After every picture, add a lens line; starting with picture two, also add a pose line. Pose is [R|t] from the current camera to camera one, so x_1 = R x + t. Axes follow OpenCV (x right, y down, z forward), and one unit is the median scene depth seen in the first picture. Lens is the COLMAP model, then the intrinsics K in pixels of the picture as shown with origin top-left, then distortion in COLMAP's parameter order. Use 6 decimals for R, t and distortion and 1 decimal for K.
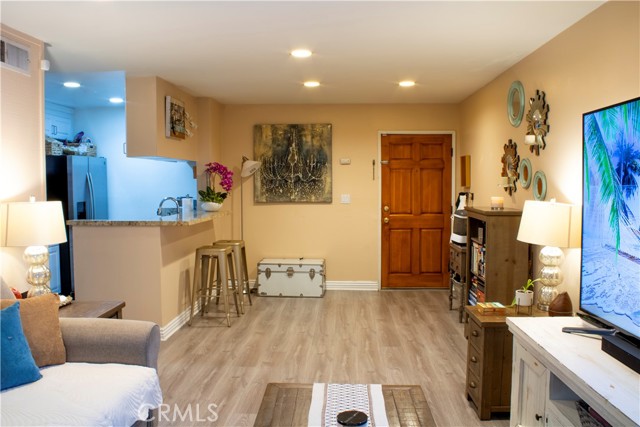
lens RADIAL K [[531.4, 0, 307.5], [0, 531.4, 216.4], [0, 0, 1]] dist [-0.141167, 0.098057]
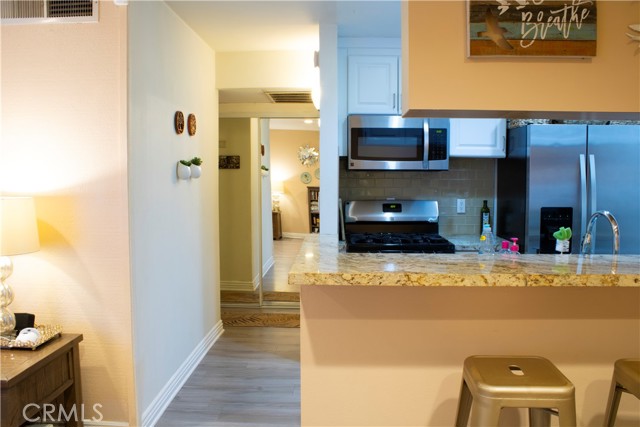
lens RADIAL K [[531.4, 0, 316.6], [0, 531.4, 215.4], [0, 0, 1]] dist [-0.141167, 0.098057]
pose [[0.030520, 0.083181, -0.996067, 0.104124], [-0.069541, 0.994293, 0.080902, -0.042639], [0.997112, 0.066798, 0.036130, 0.673134]]
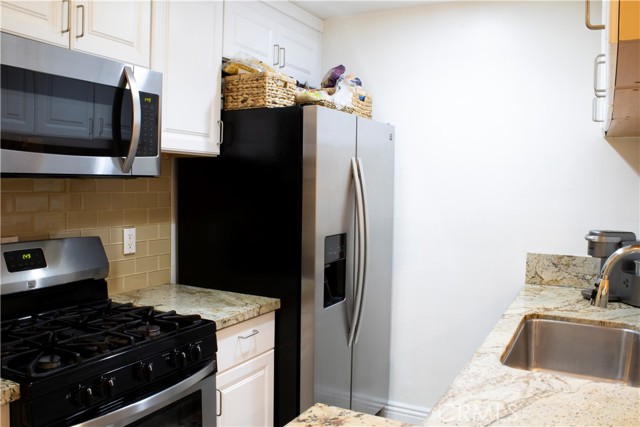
lens RADIAL K [[531.4, 0, 309.3], [0, 531.4, 217.0], [0, 0, 1]] dist [-0.141167, 0.098057]
pose [[0.908060, 0.044963, -0.416420, -0.273779], [-0.048311, 0.998829, 0.002499, -0.037421], [0.416045, 0.017848, 0.909169, 0.598131]]
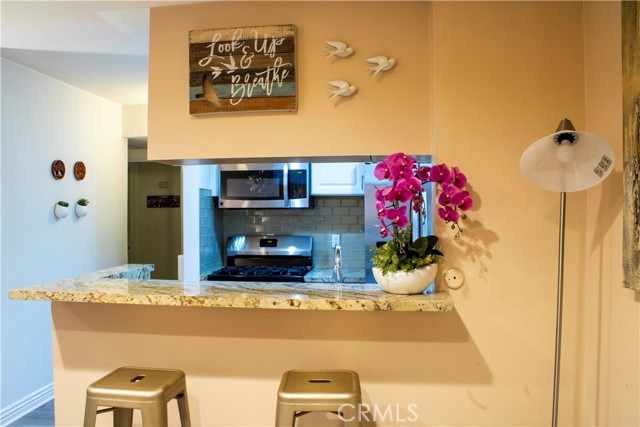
lens RADIAL K [[531.4, 0, 319.2], [0, 531.4, 209.1], [0, 0, 1]] dist [-0.141167, 0.098057]
pose [[-0.051859, 0.001826, -0.998653, 0.159761], [-0.063404, 0.997975, 0.005117, -0.058016], [0.996640, 0.063584, -0.051638, 0.879279]]
